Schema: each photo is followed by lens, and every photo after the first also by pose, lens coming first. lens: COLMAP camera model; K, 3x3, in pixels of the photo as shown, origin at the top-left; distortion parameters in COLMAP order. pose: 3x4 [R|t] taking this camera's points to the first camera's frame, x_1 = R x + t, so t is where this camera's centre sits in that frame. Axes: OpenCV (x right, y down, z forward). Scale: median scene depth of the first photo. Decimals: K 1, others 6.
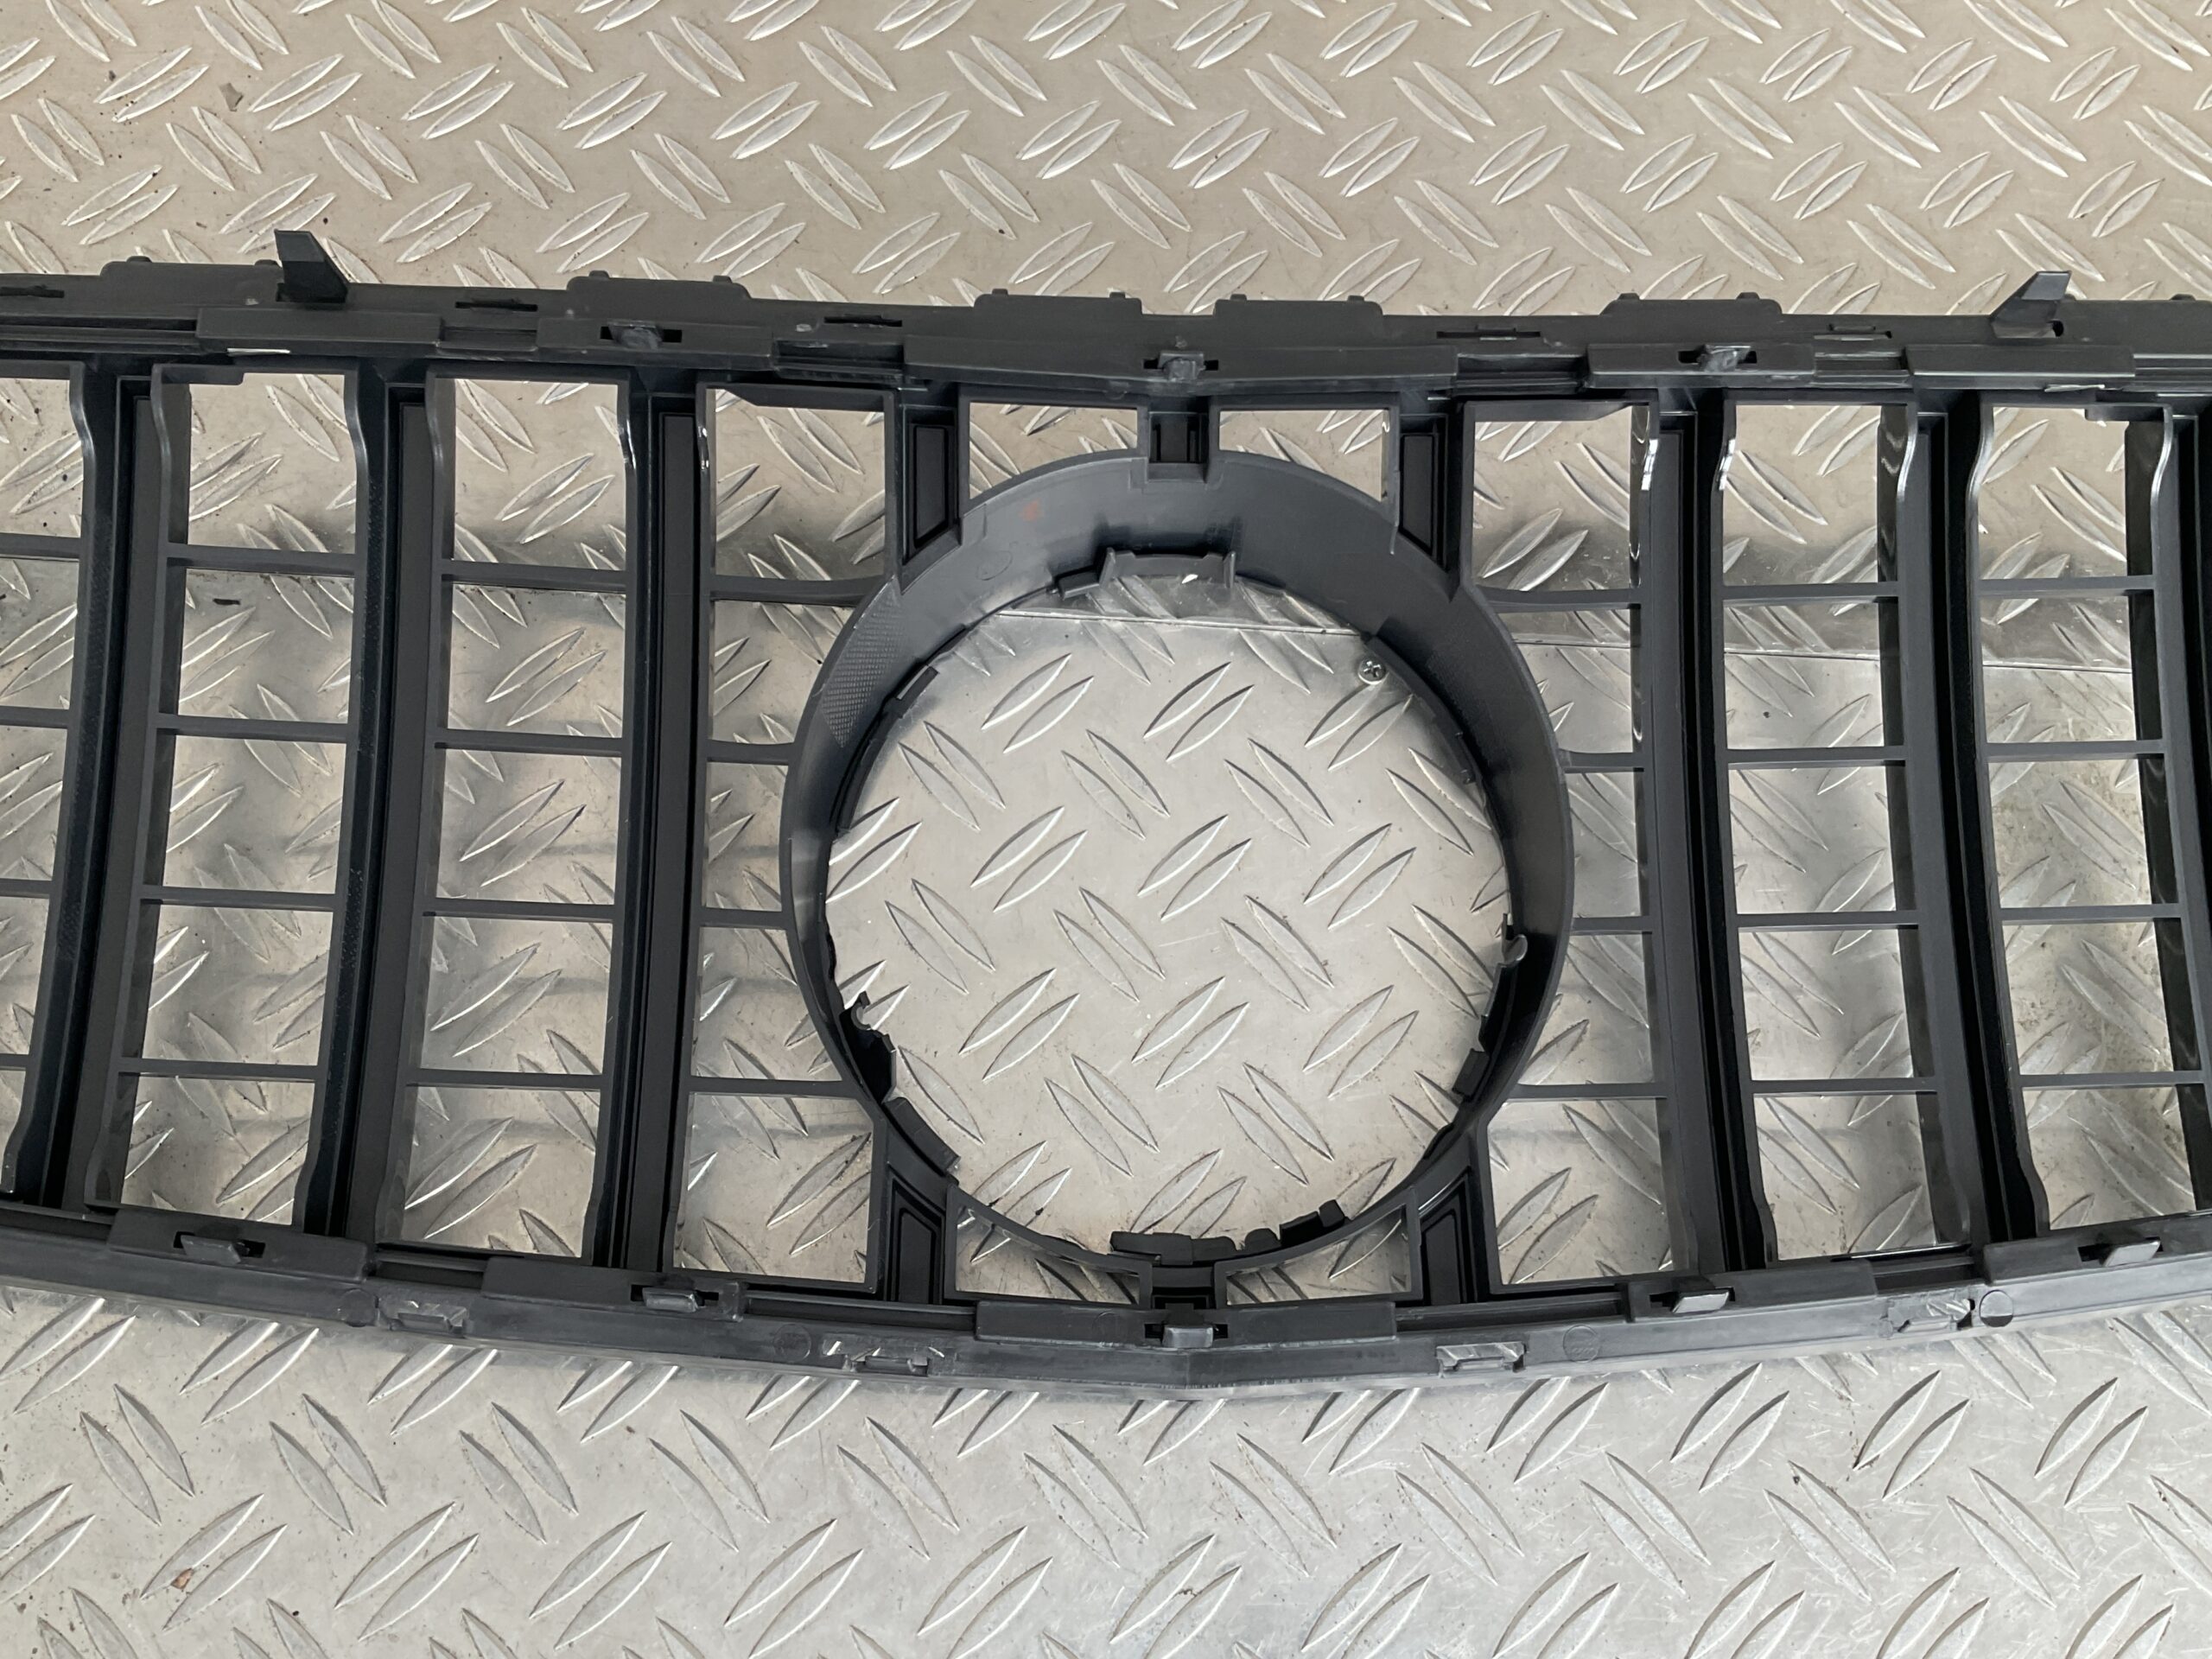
lens RADIAL K [[2005.0, 0, 1106.0], [0, 2005.0, 829.5], [0, 0, 1]] dist [0.098592, -0.221729]
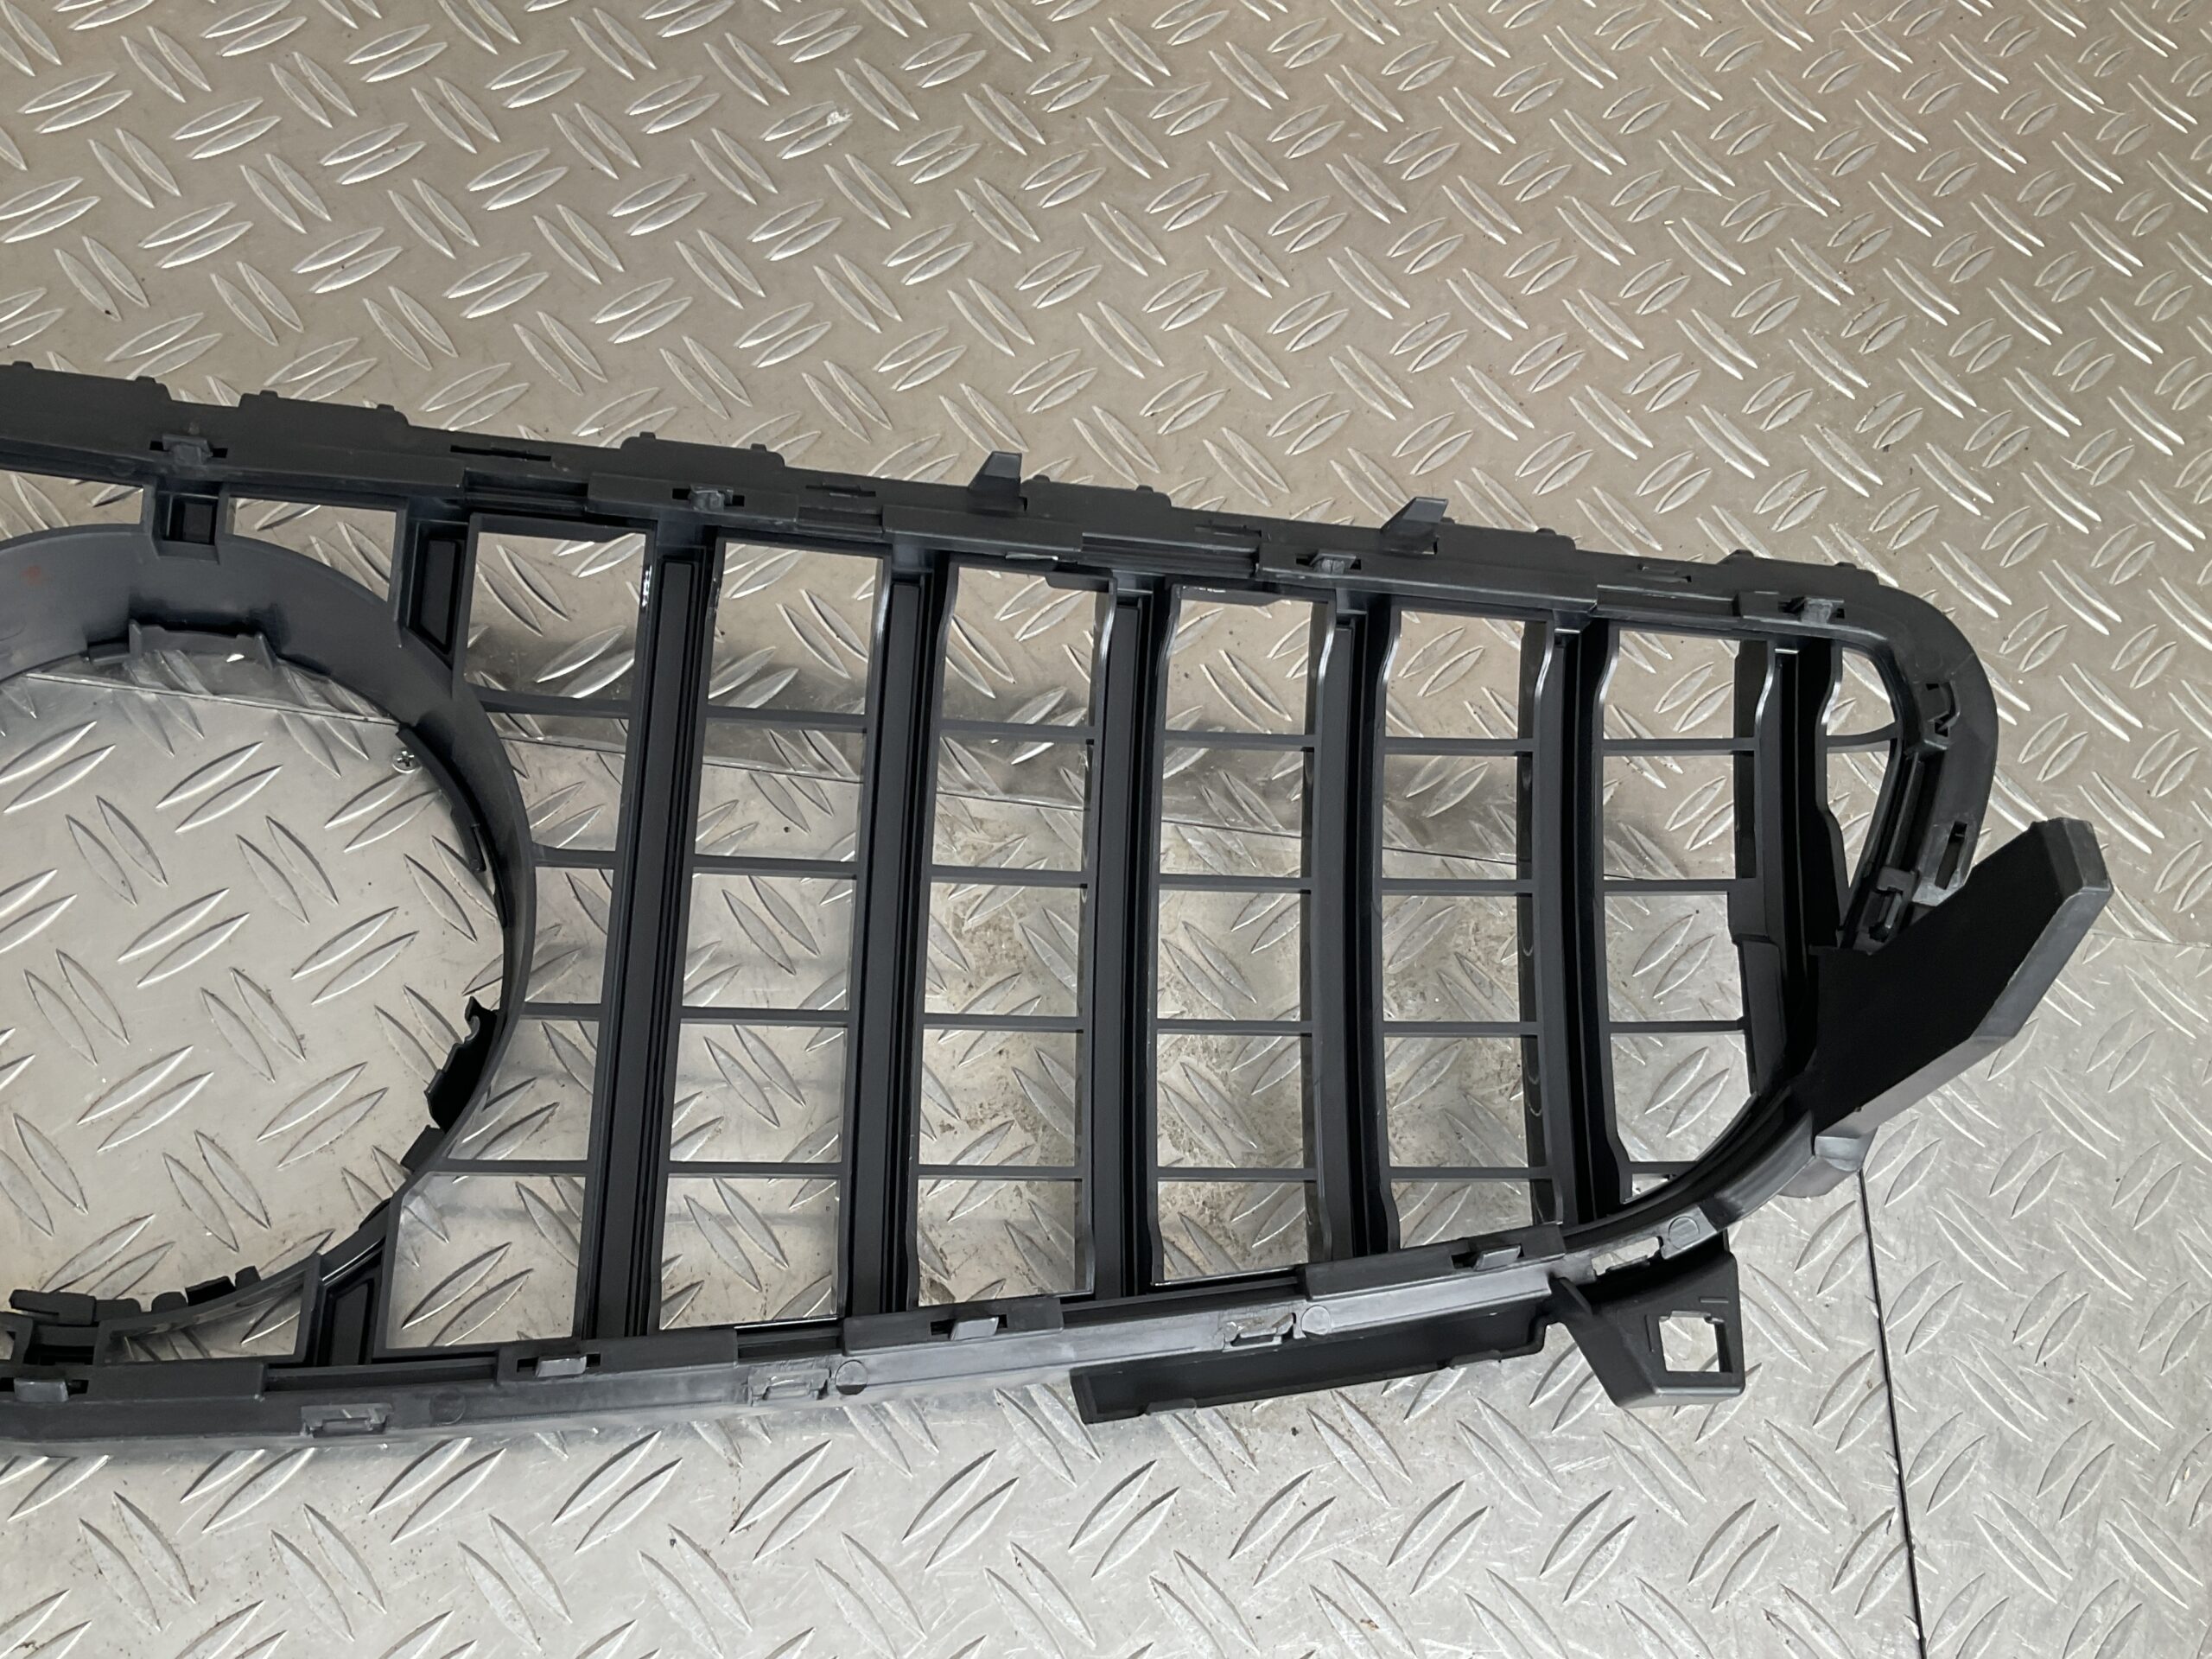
lens RADIAL K [[2005.0, 0, 1106.0], [0, 2005.0, 829.5], [0, 0, 1]] dist [0.098592, -0.221729]
pose [[0.981779, 0.070054, 0.176645, 0.331766], [-0.057573, 0.995534, -0.074822, 0.015194], [-0.181097, 0.063289, 0.981427, -0.098483]]
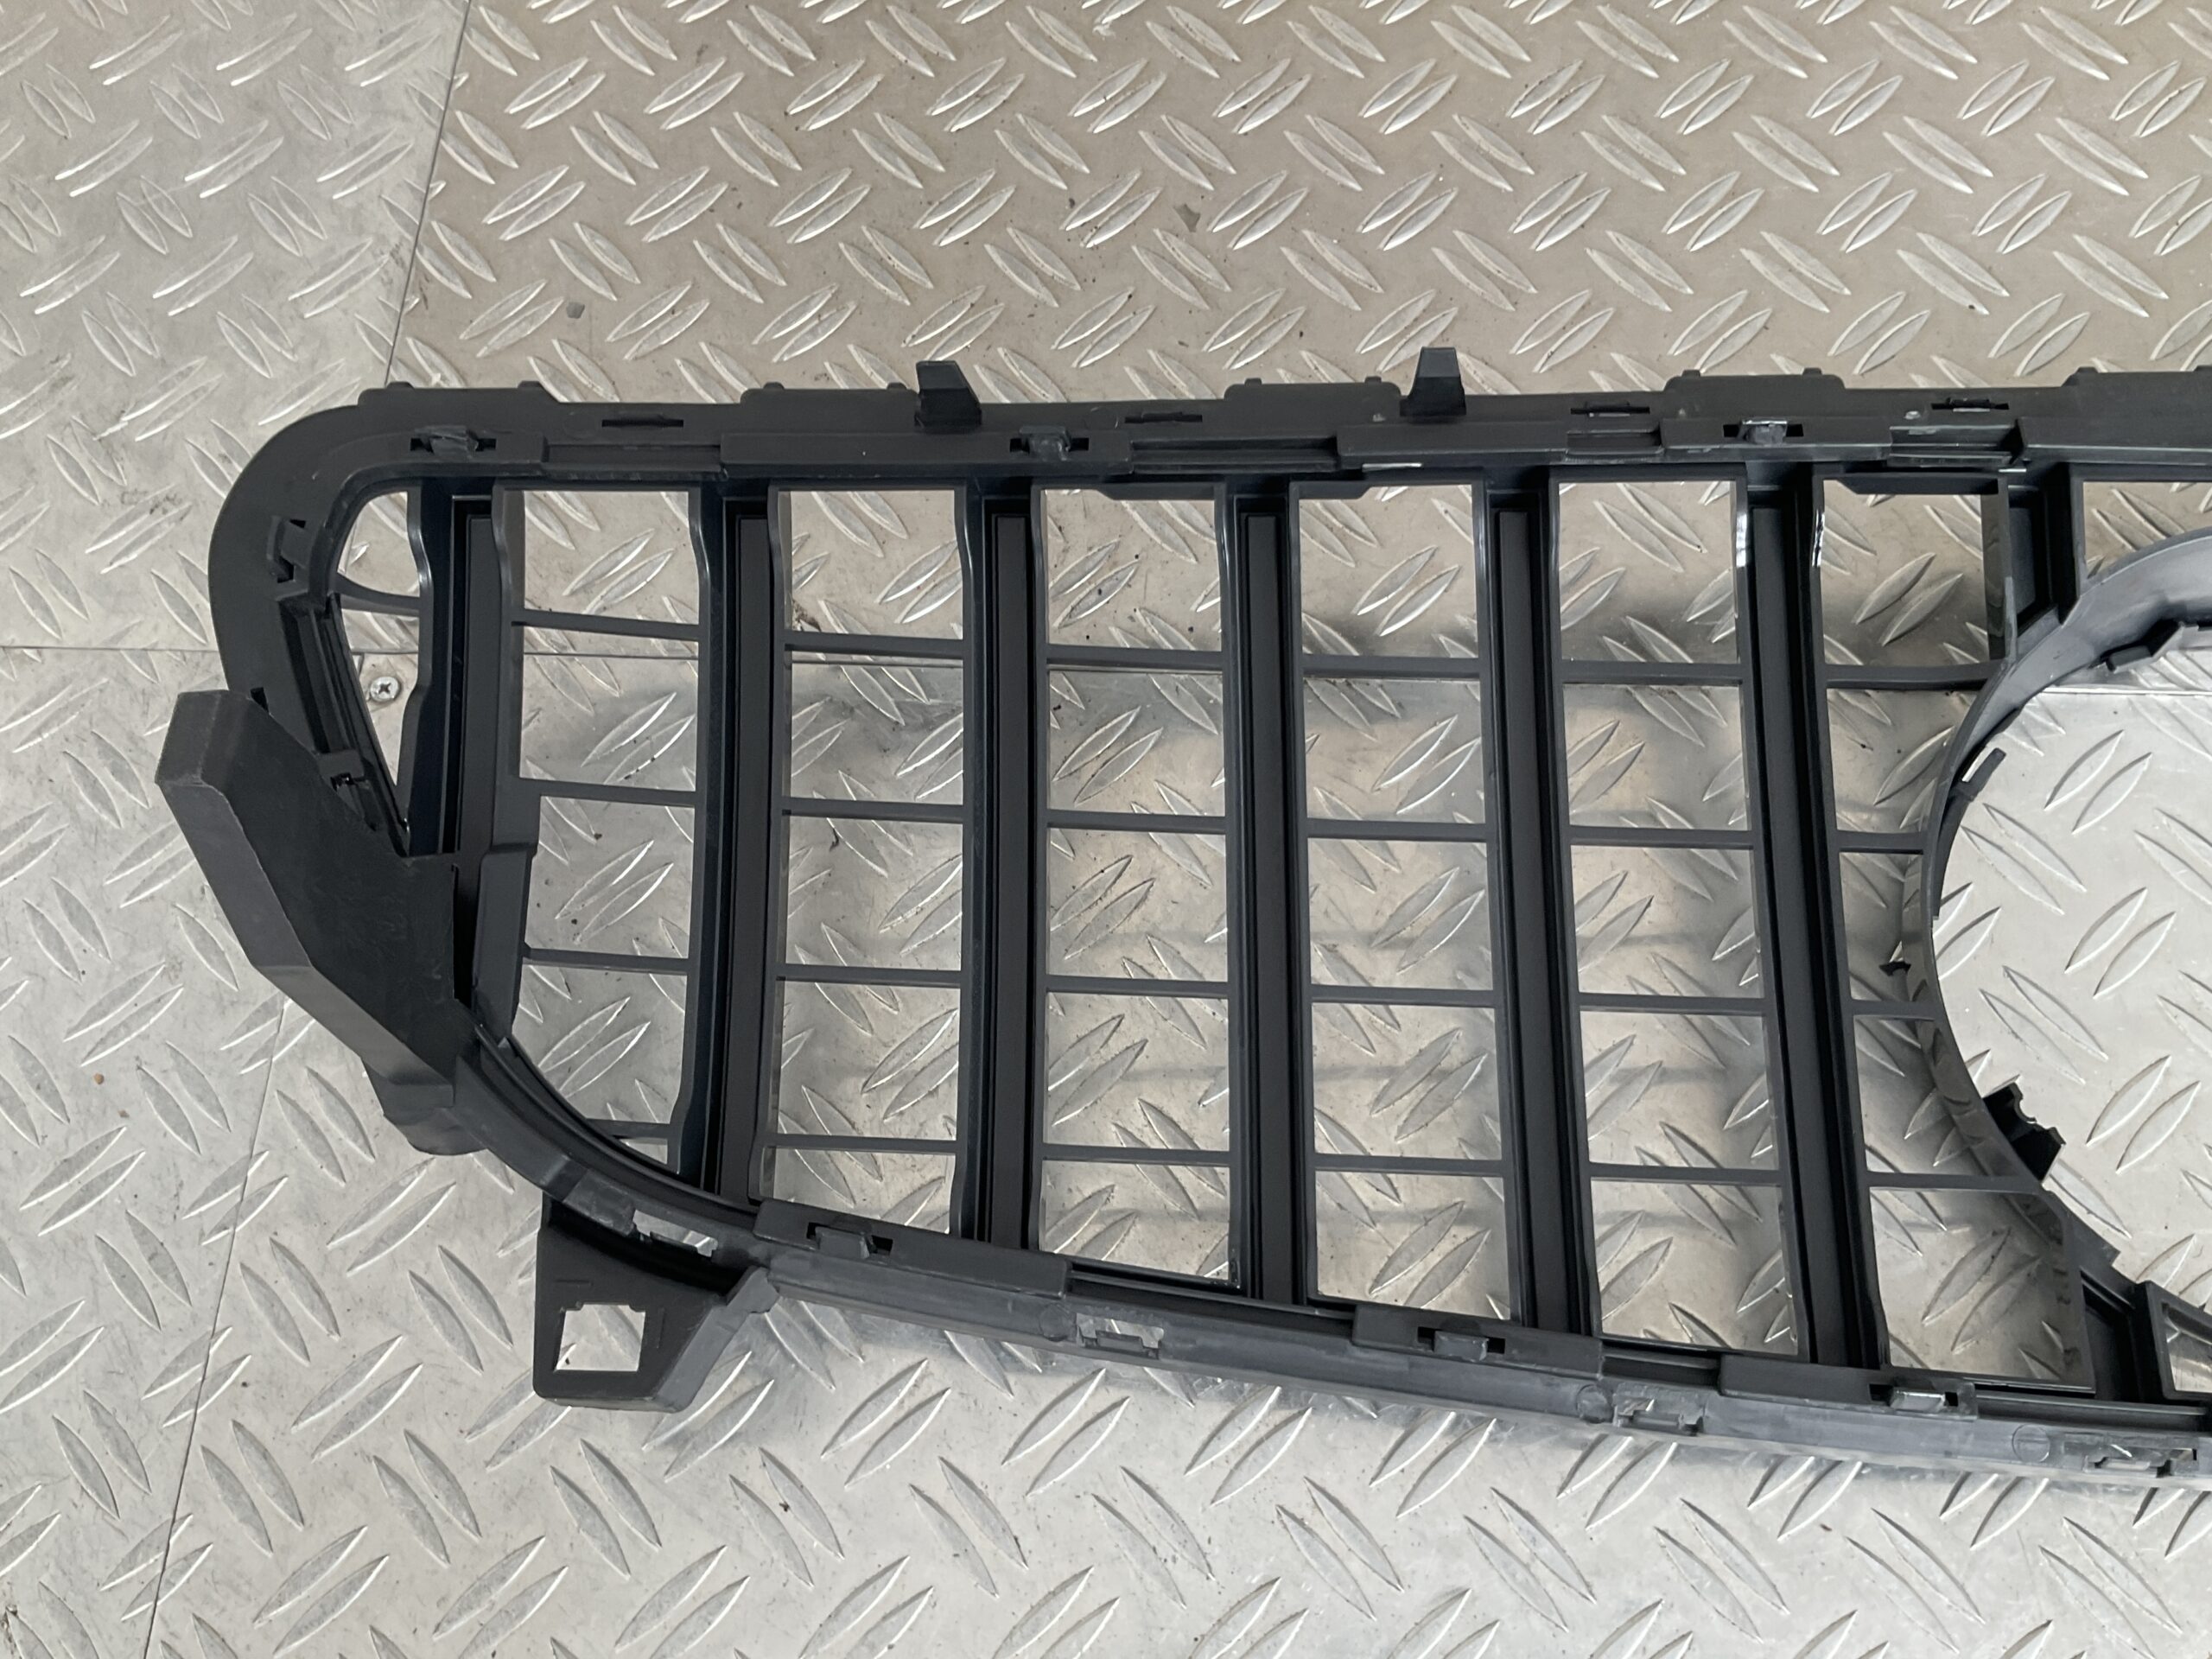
lens RADIAL K [[1930.6, 0, 1109.3], [0, 1930.6, 843.7], [0, 0, 1]] dist [0.094191, -0.177727]
pose [[0.995364, -0.022599, -0.093482, -0.457928], [0.021172, 0.999644, -0.016229, -0.029679], [0.093815, 0.014174, 0.995489, 0.005886]]
